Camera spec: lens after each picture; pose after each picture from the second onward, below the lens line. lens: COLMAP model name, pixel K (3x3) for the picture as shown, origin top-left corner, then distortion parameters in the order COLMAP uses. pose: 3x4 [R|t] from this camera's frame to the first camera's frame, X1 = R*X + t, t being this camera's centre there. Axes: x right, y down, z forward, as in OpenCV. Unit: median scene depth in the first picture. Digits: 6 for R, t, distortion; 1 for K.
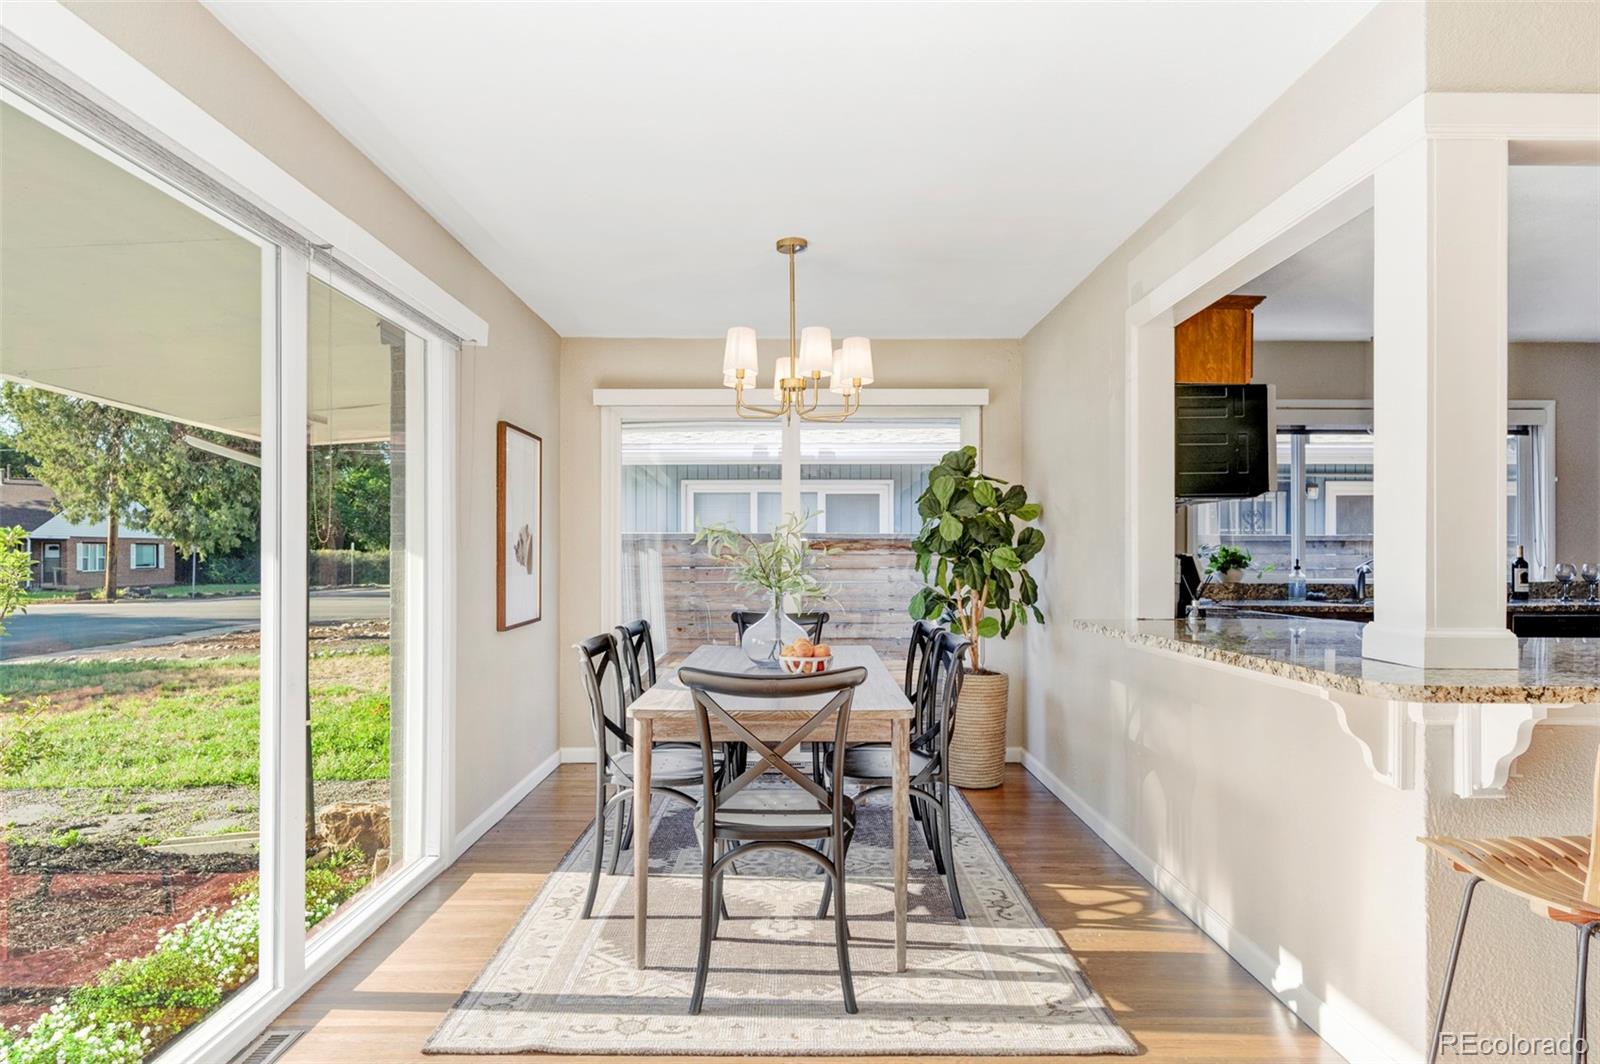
lens RADIAL K [[923.2, 0, 768.4], [0, 923.2, 551.1], [0, 0, 1]] dist [-0.005240, 0.000741]
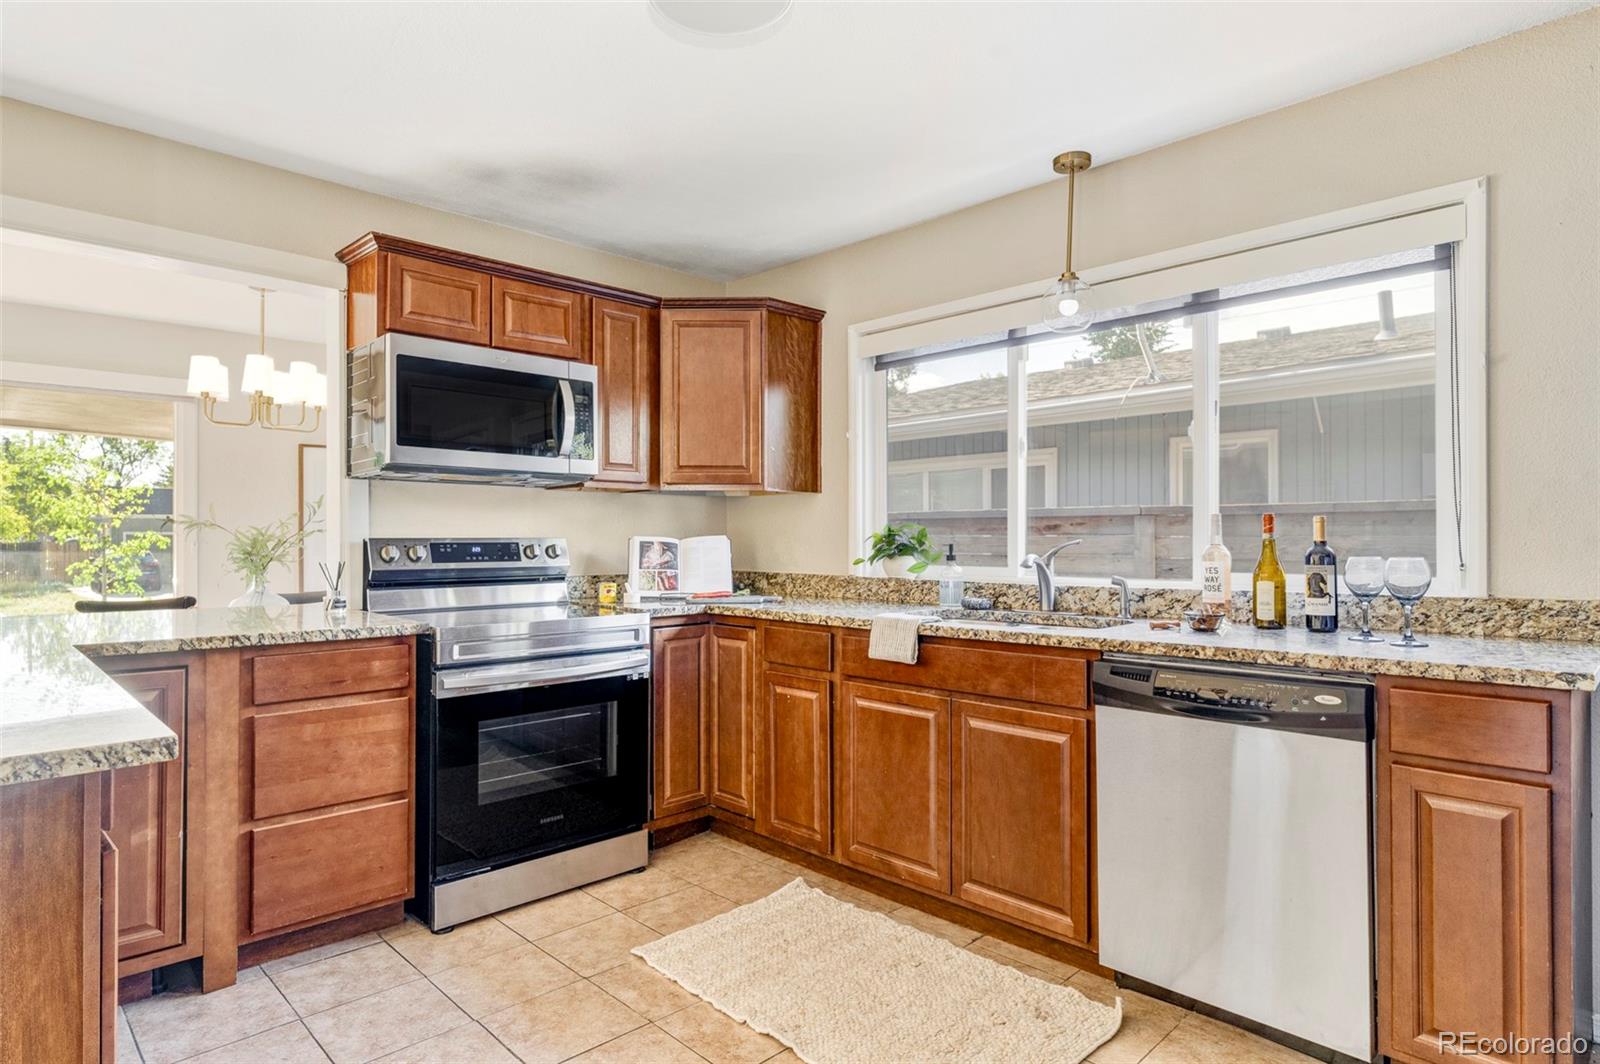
lens RADIAL K [[892.6, 0, 772.2], [0, 892.6, 531.2], [0, 0, 1]] dist [-0.007278, 0.003211]
pose [[0.683504, -0.008700, -0.729895, 0.939896], [0.004887, 0.999961, -0.007342, 0.003728], [0.729930, 0.001451, 0.683520, 0.484672]]
